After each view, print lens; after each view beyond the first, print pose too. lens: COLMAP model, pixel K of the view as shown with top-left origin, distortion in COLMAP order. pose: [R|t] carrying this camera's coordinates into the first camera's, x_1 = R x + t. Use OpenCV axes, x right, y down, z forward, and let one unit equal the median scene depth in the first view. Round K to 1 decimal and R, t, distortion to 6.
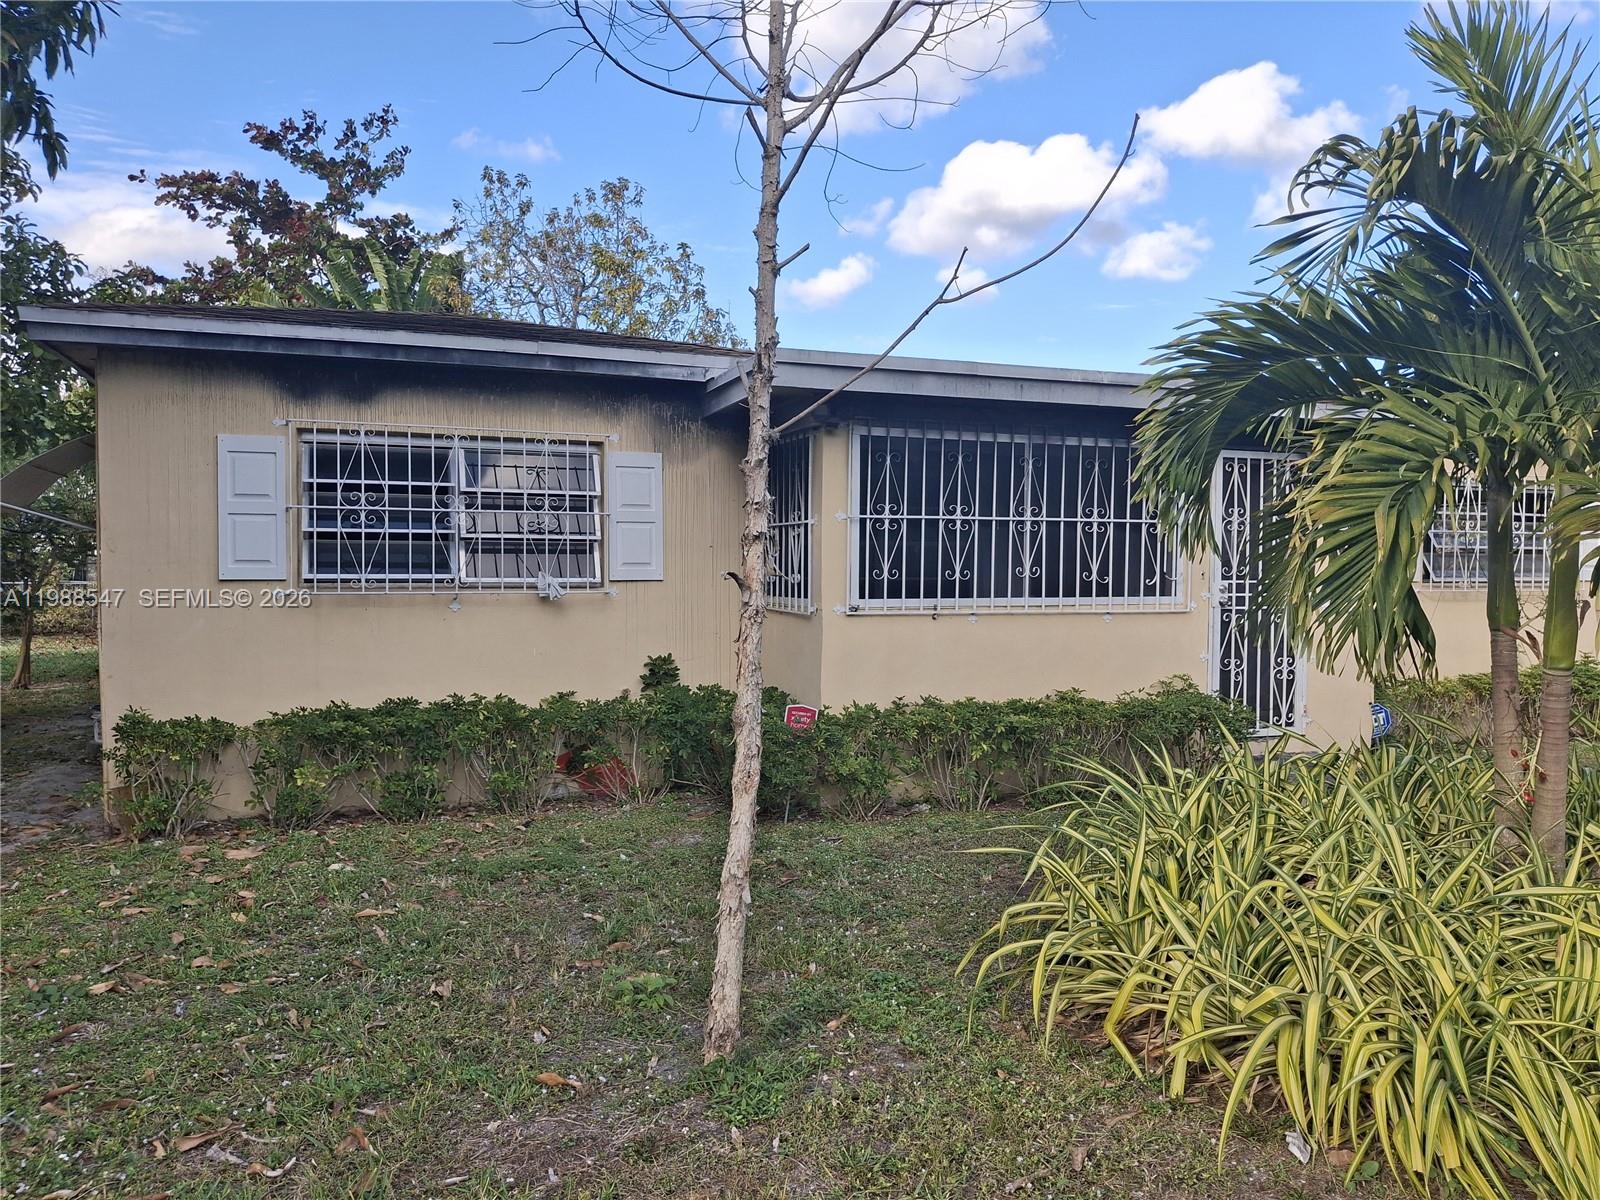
lens RADIAL K [[1346.7, 0, 814.7], [0, 1346.7, 604.0], [0, 0, 1]] dist [0.050358, -0.097171]
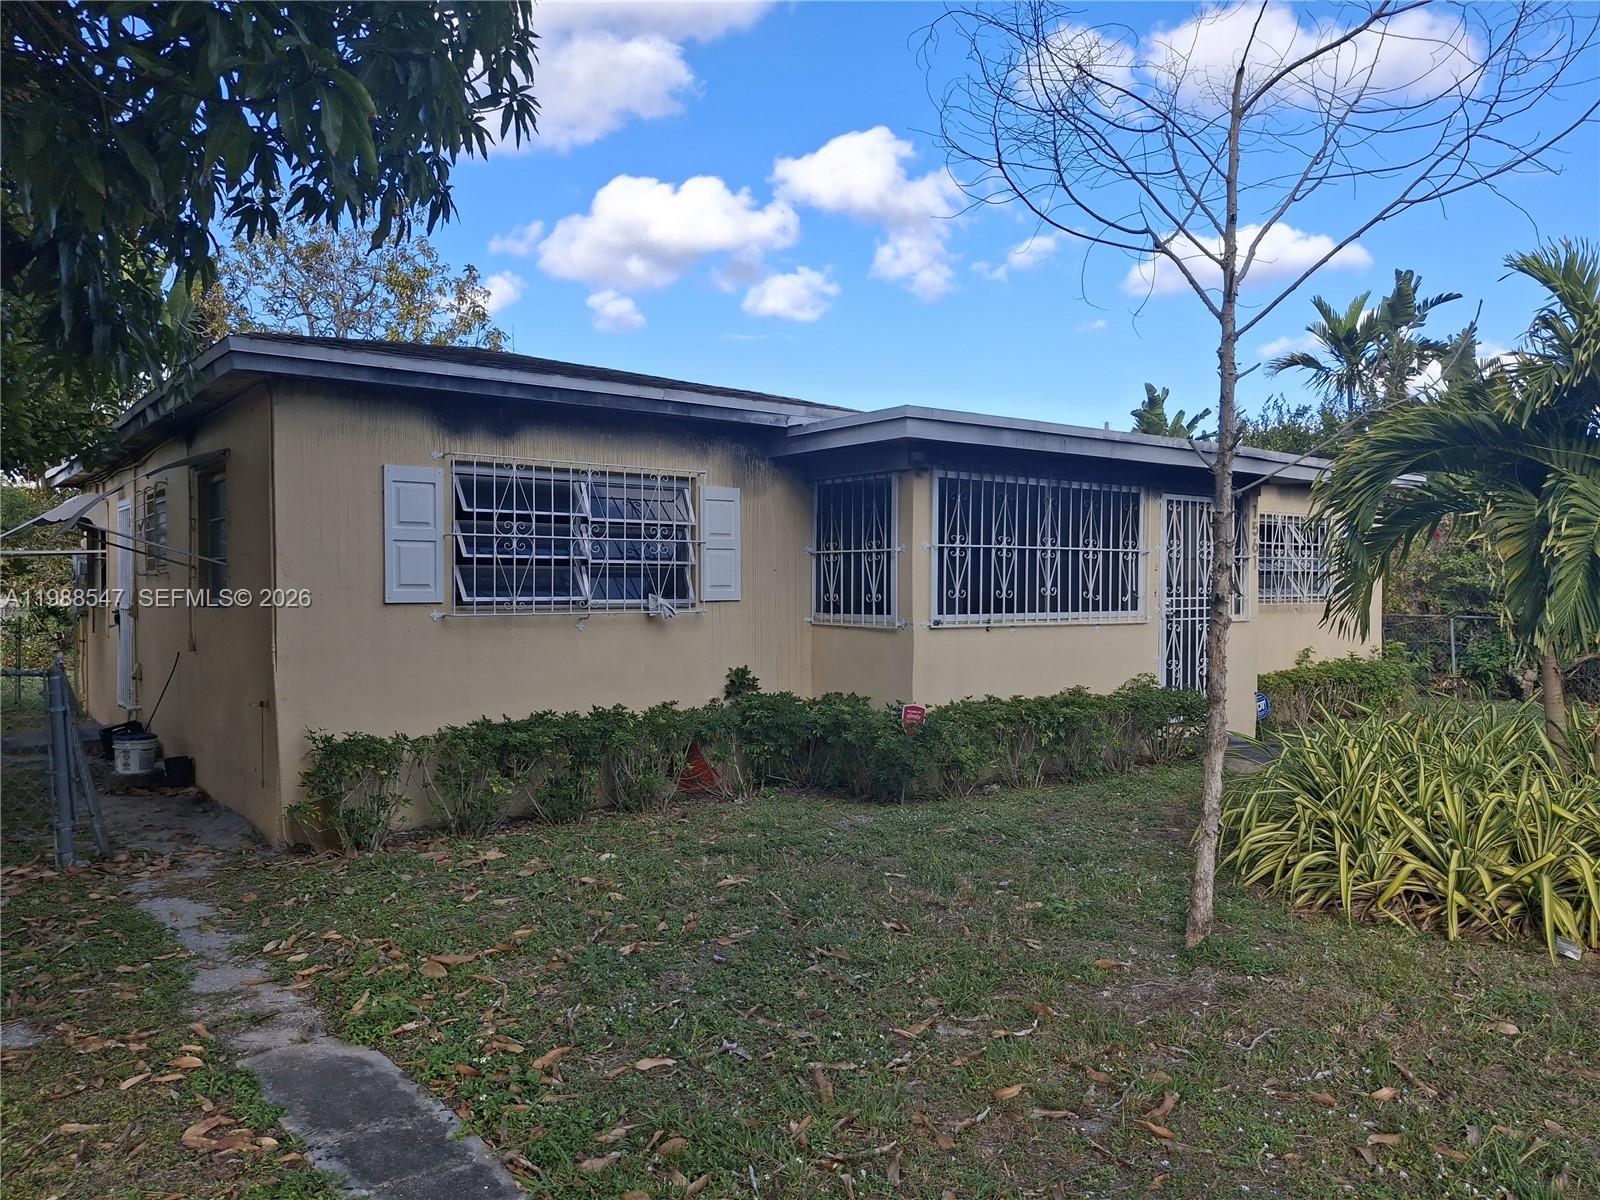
lens RADIAL K [[1346.7, 0, 810.7], [0, 1346.7, 605.1], [0, 0, 1]] dist [0.050358, -0.097171]
pose [[0.948835, -0.008668, 0.315653, -0.424497], [0.013211, 0.999838, -0.012254, 0.000797], [-0.315495, 0.015798, 0.948796, -0.091549]]
